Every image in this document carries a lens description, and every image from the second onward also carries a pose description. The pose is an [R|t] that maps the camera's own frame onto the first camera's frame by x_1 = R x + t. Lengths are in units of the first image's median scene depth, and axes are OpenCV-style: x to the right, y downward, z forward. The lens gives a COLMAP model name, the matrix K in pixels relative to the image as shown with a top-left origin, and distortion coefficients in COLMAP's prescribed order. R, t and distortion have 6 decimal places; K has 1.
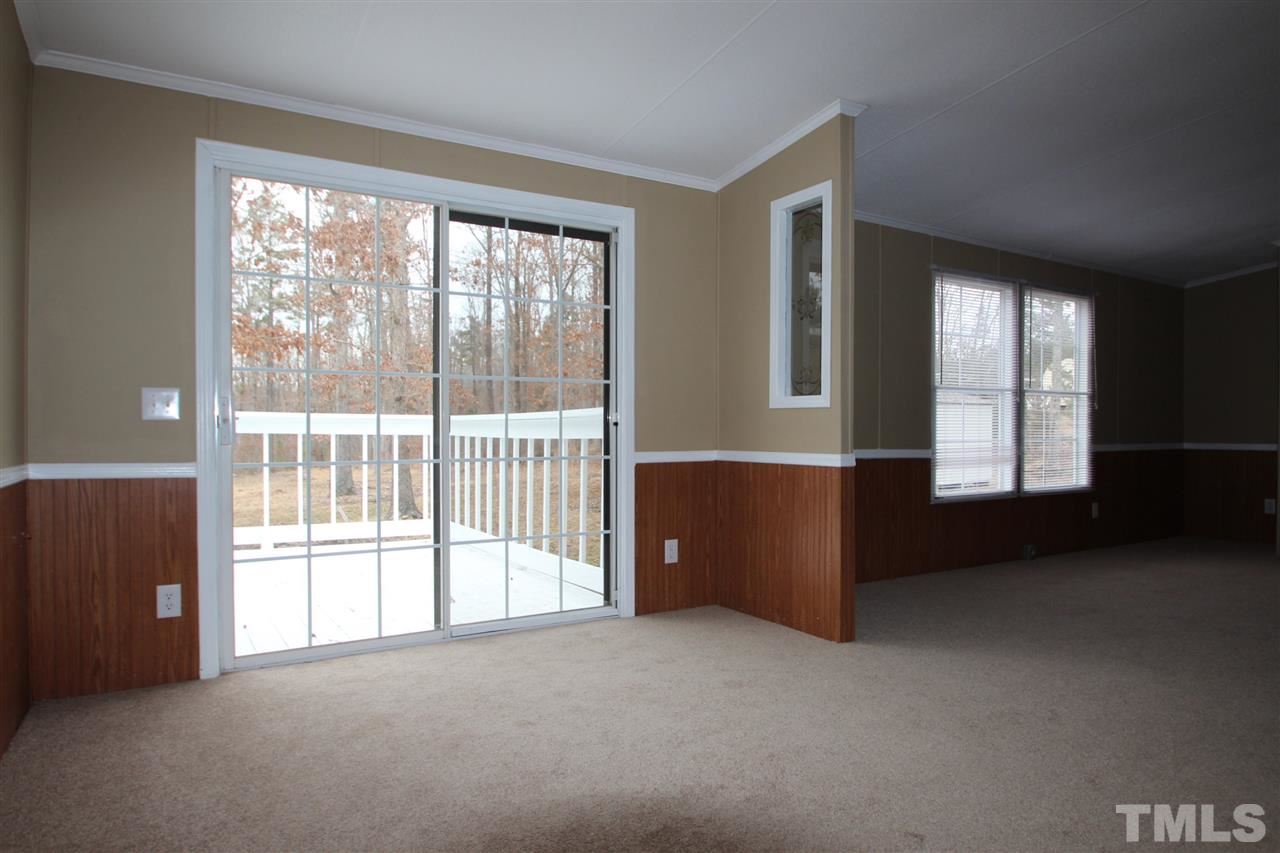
lens RADIAL K [[796.8, 0, 653.9], [0, 796.8, 428.6], [0, 0, 1]] dist [-0.018953, -0.001034]
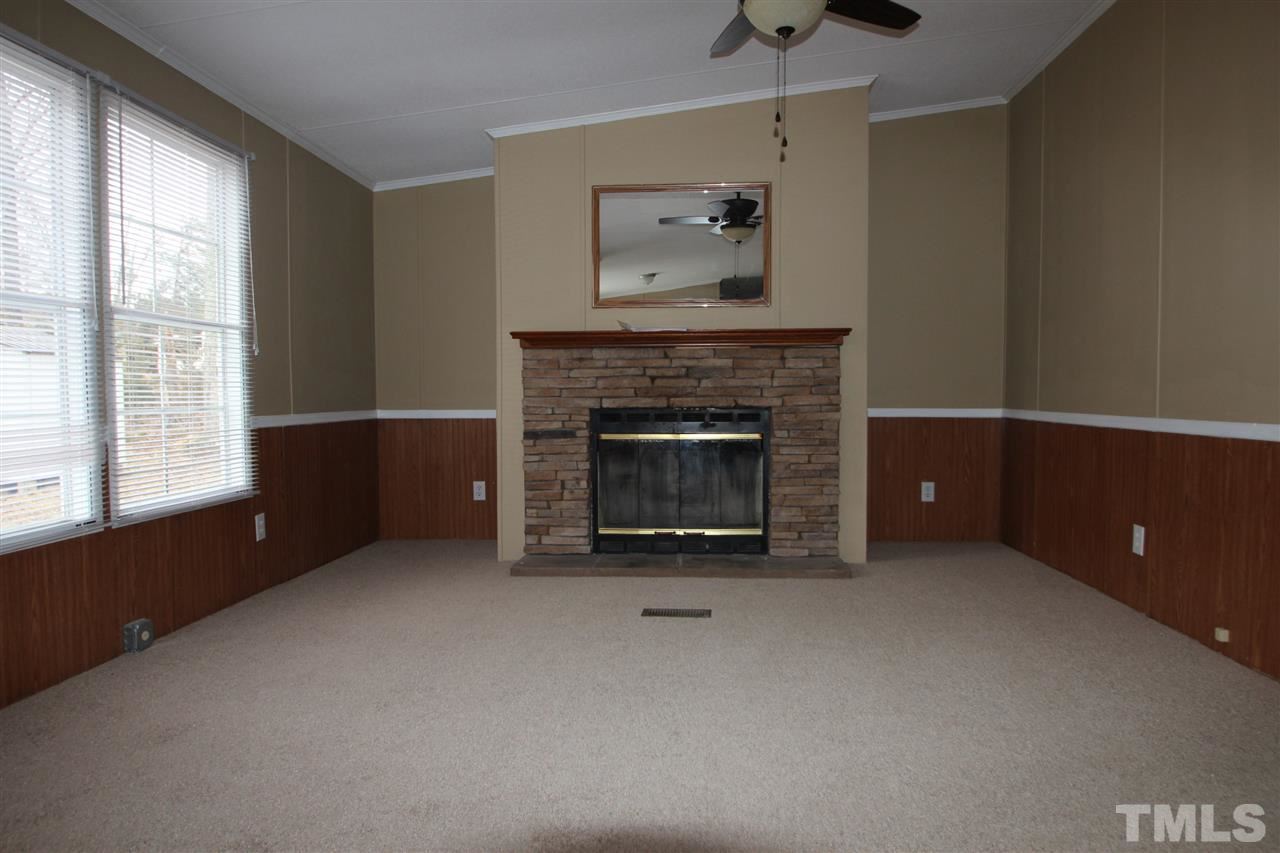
lens RADIAL K [[796.8, 0, 653.9], [0, 796.8, 428.6], [0, 0, 1]] dist [-0.018953, -0.001034]
pose [[0.554777, -0.042527, 0.830912, 0.243594], [0.011636, 0.998992, 0.043361, 0.007803], [-0.831918, -0.014387, 0.554712, 0.450469]]
